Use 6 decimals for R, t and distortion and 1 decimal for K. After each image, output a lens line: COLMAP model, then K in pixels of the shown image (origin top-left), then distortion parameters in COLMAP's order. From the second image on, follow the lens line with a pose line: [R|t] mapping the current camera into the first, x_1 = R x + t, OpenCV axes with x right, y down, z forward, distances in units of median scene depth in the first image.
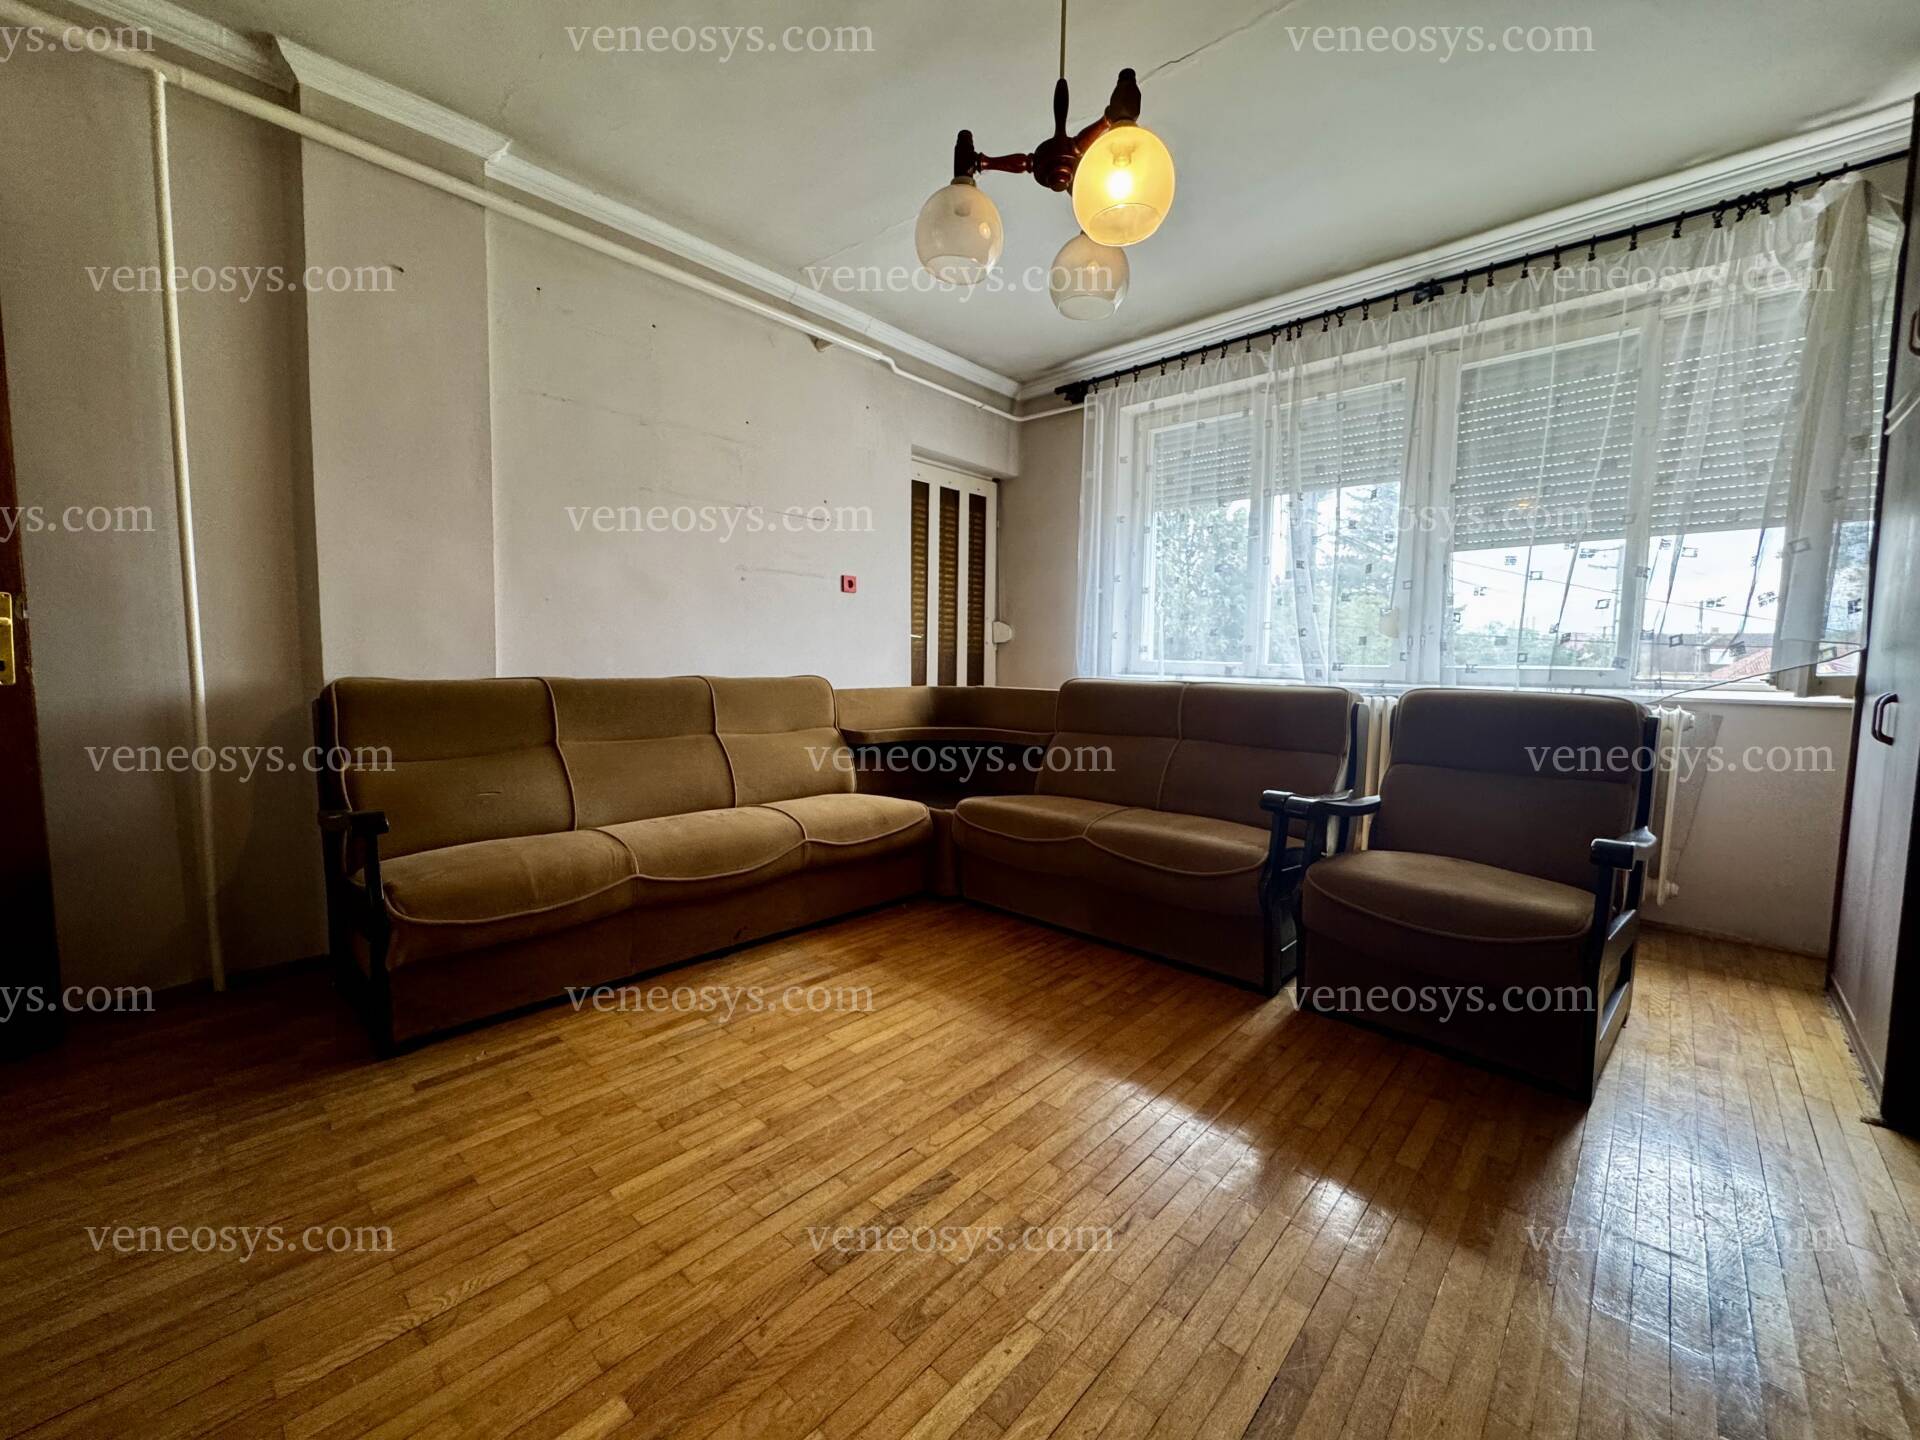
lens RADIAL K [[767.3, 0, 962.2], [0, 767.3, 722.9], [0, 0, 1]] dist [-0.006087, 0.000807]
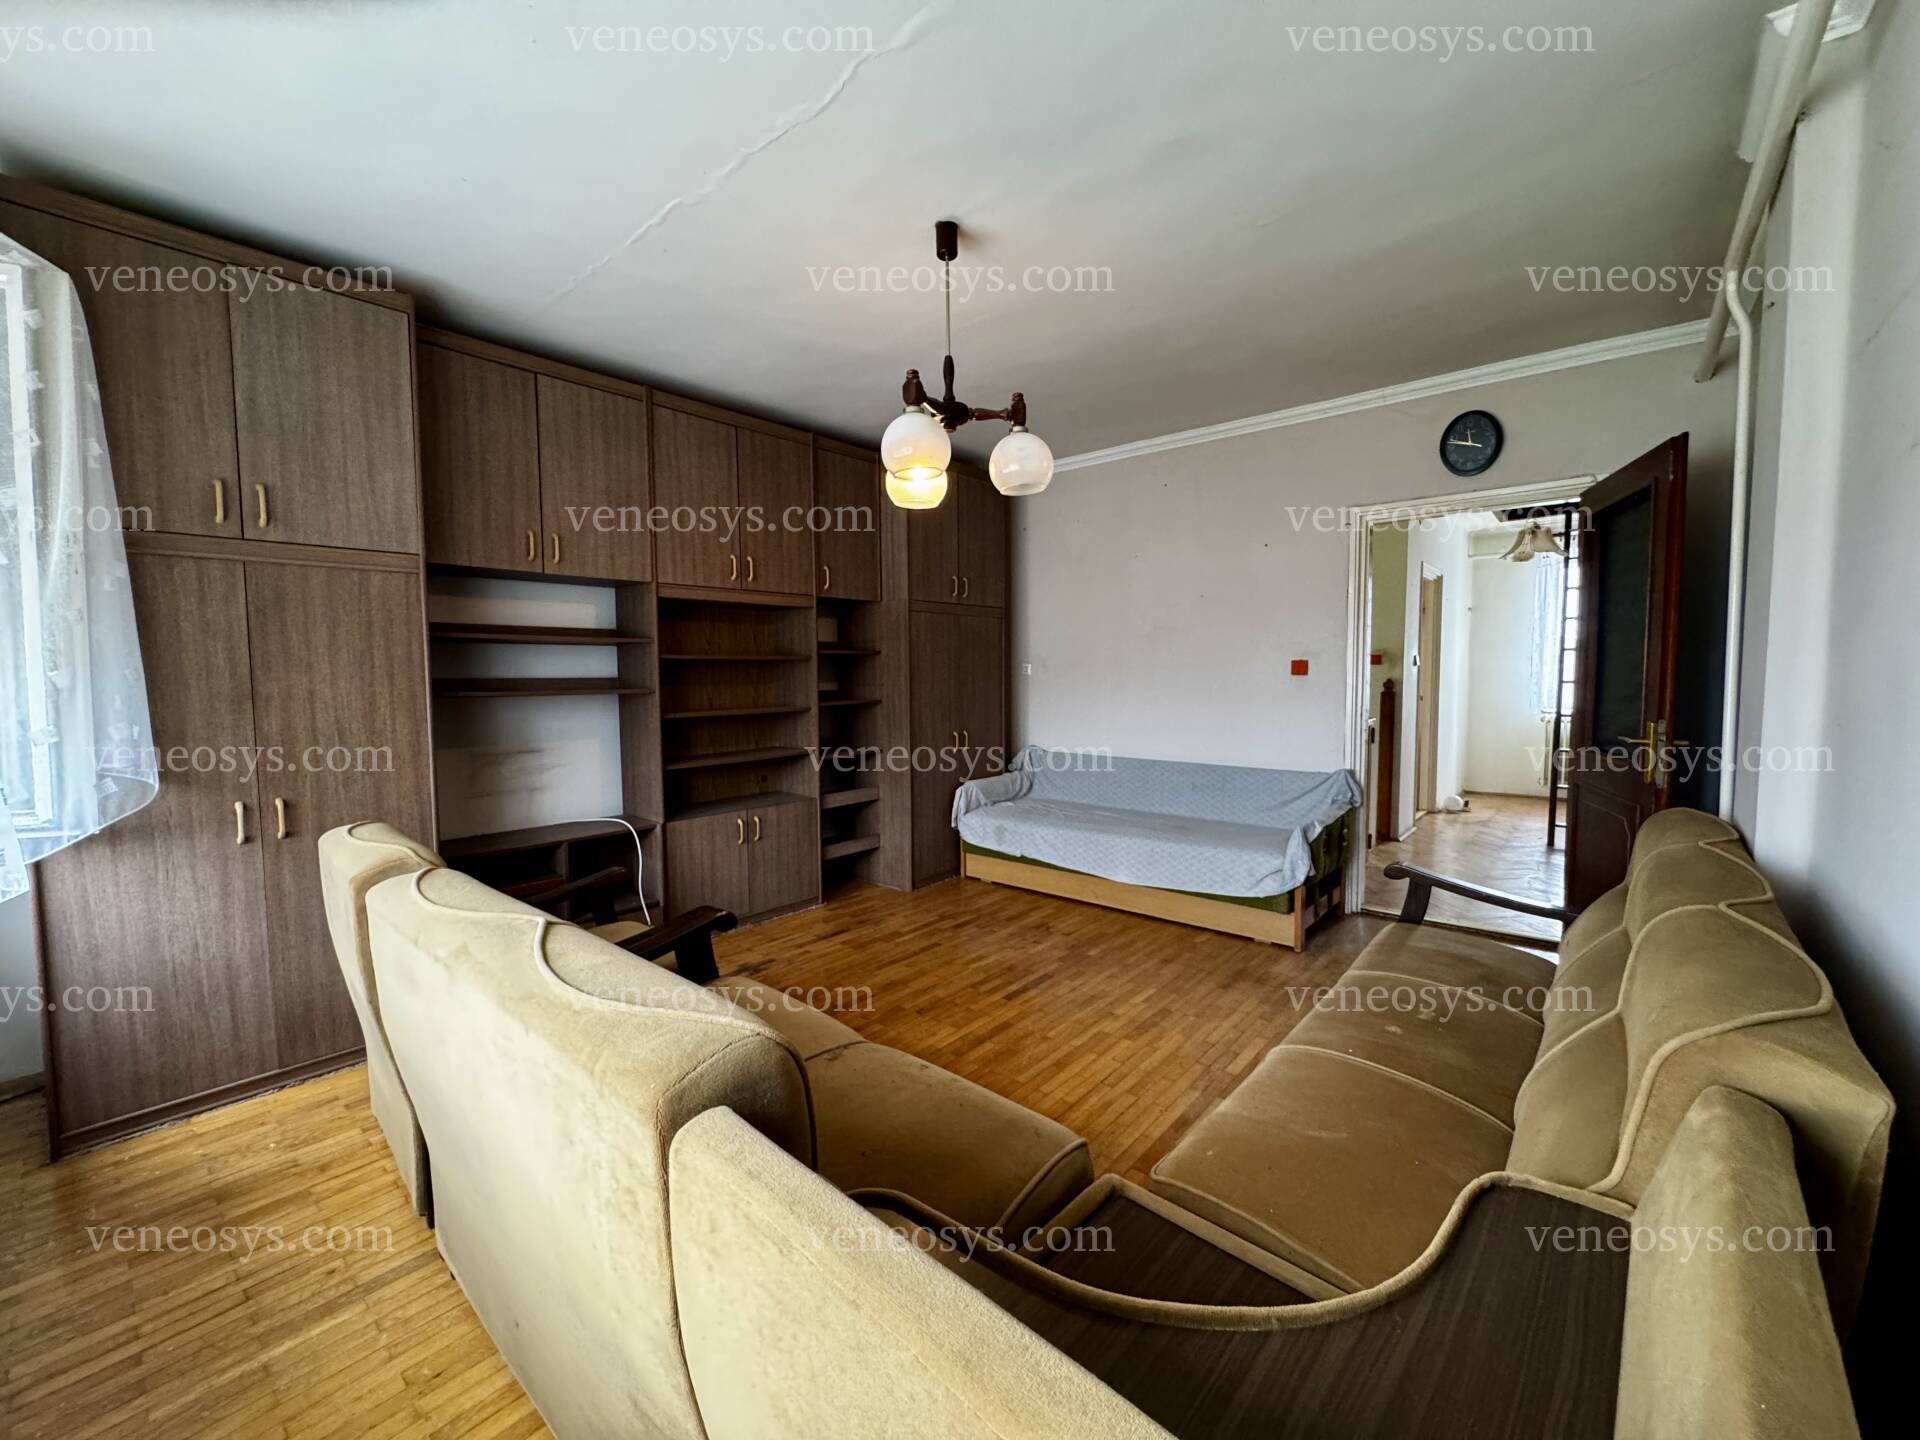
lens RADIAL K [[767.3, 0, 953.9], [0, 767.3, 719.2], [0, 0, 1]] dist [-0.006087, 0.000807]
pose [[-0.999563, -0.001681, -0.029522, 0.128034], [-0.005961, 0.989338, 0.145518, -0.313599], [0.028963, 0.145631, -0.988915, 1.992232]]
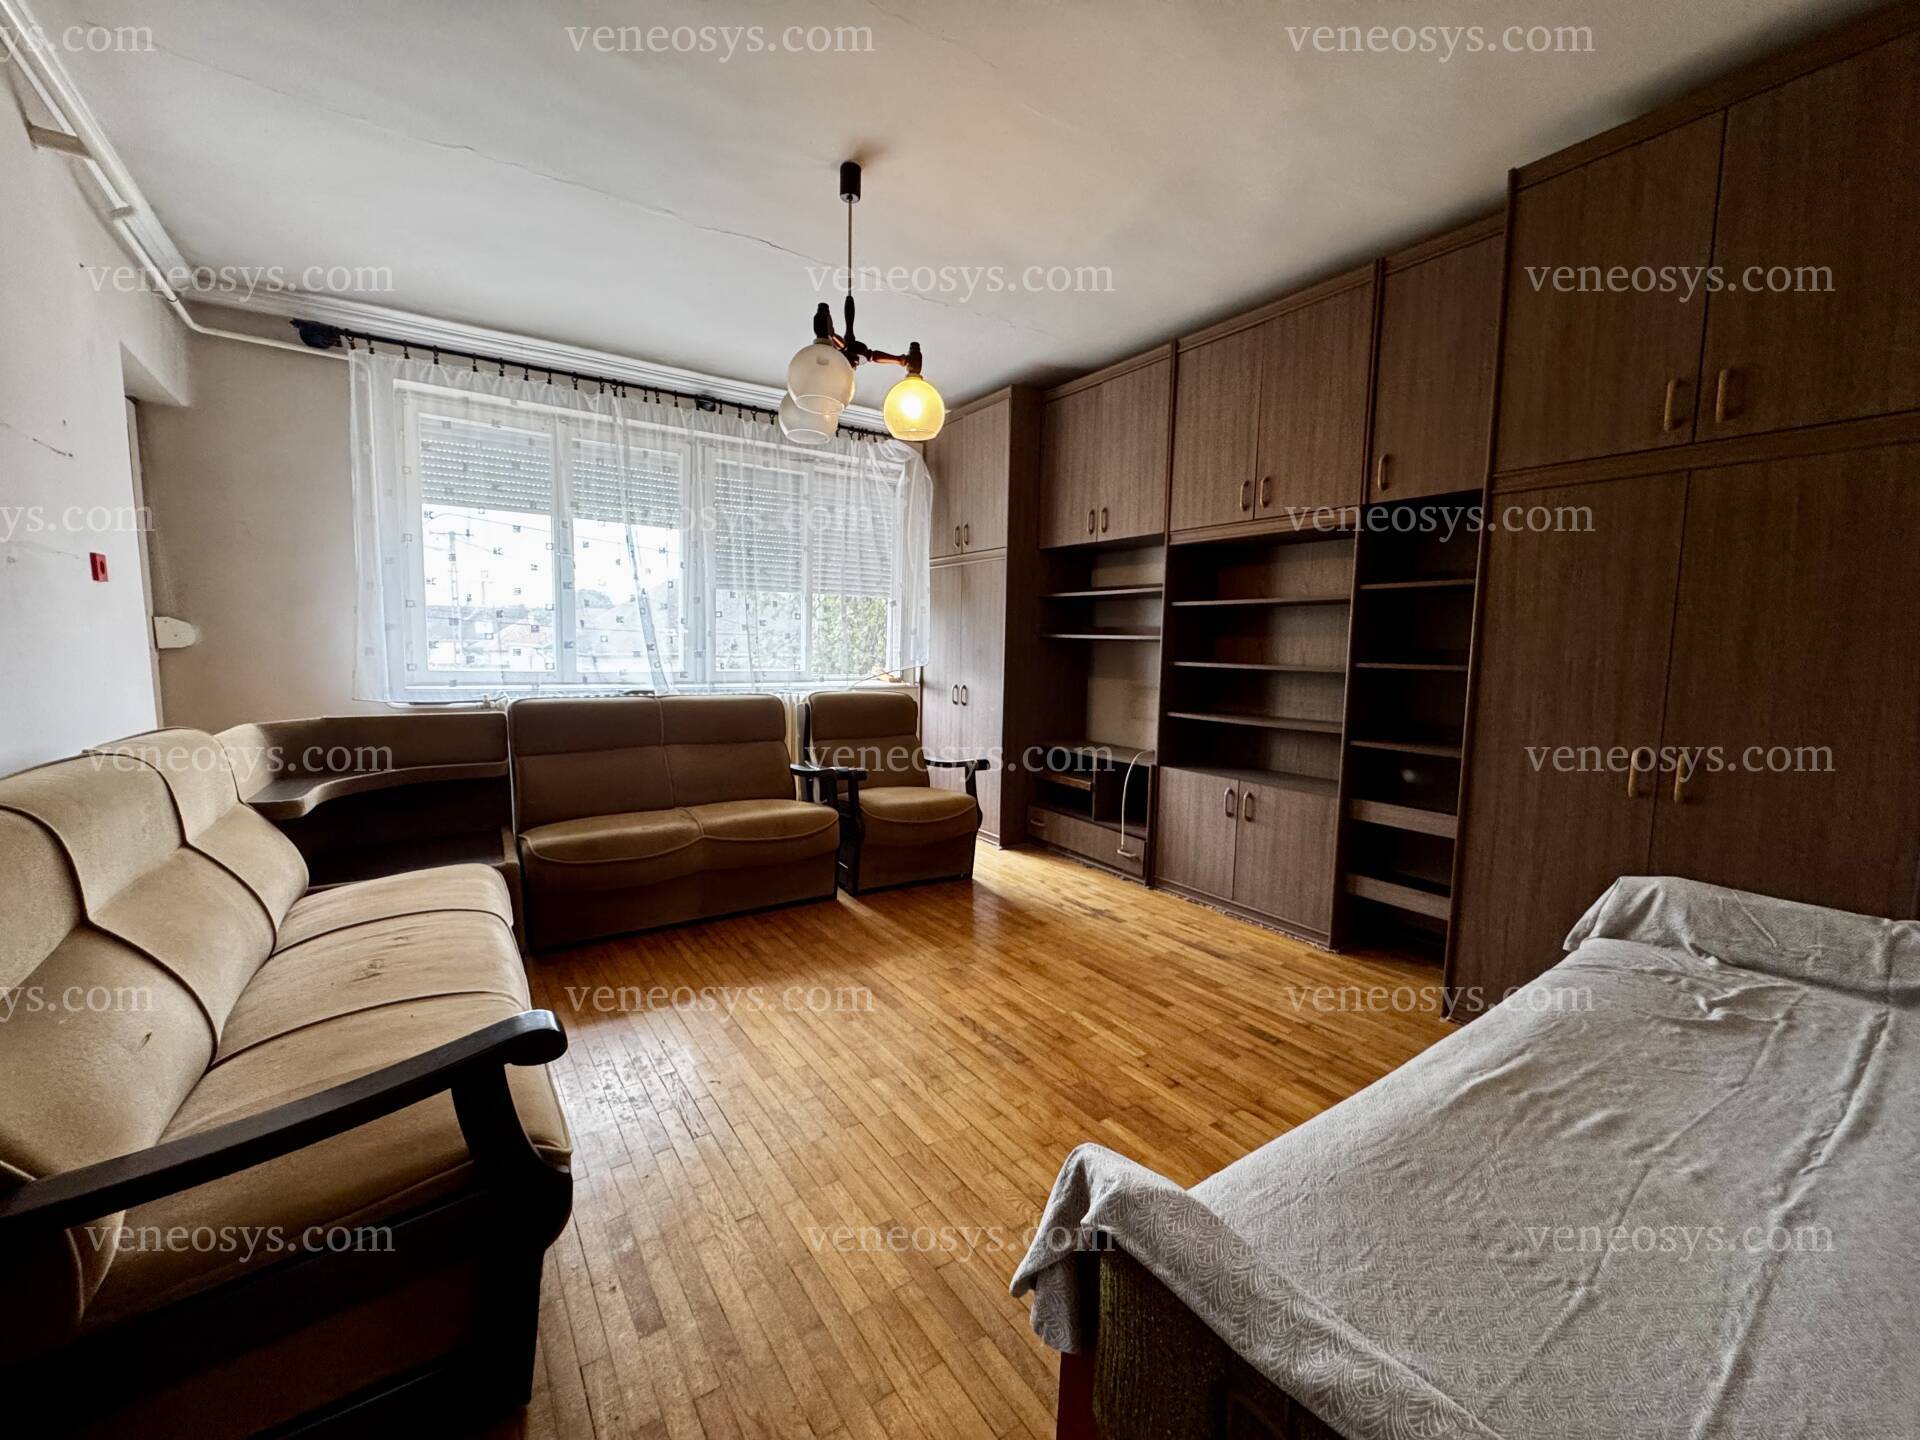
lens RADIAL K [[767.3, 0, 958.4], [0, 767.3, 716.5], [0, 0, 1]] dist [-0.006087, 0.000807]
pose [[0.220460, -0.100472, 0.970208, -1.052803], [0.064503, 0.994005, 0.088279, -0.135944], [-0.973261, 0.043120, 0.225619, 0.409854]]
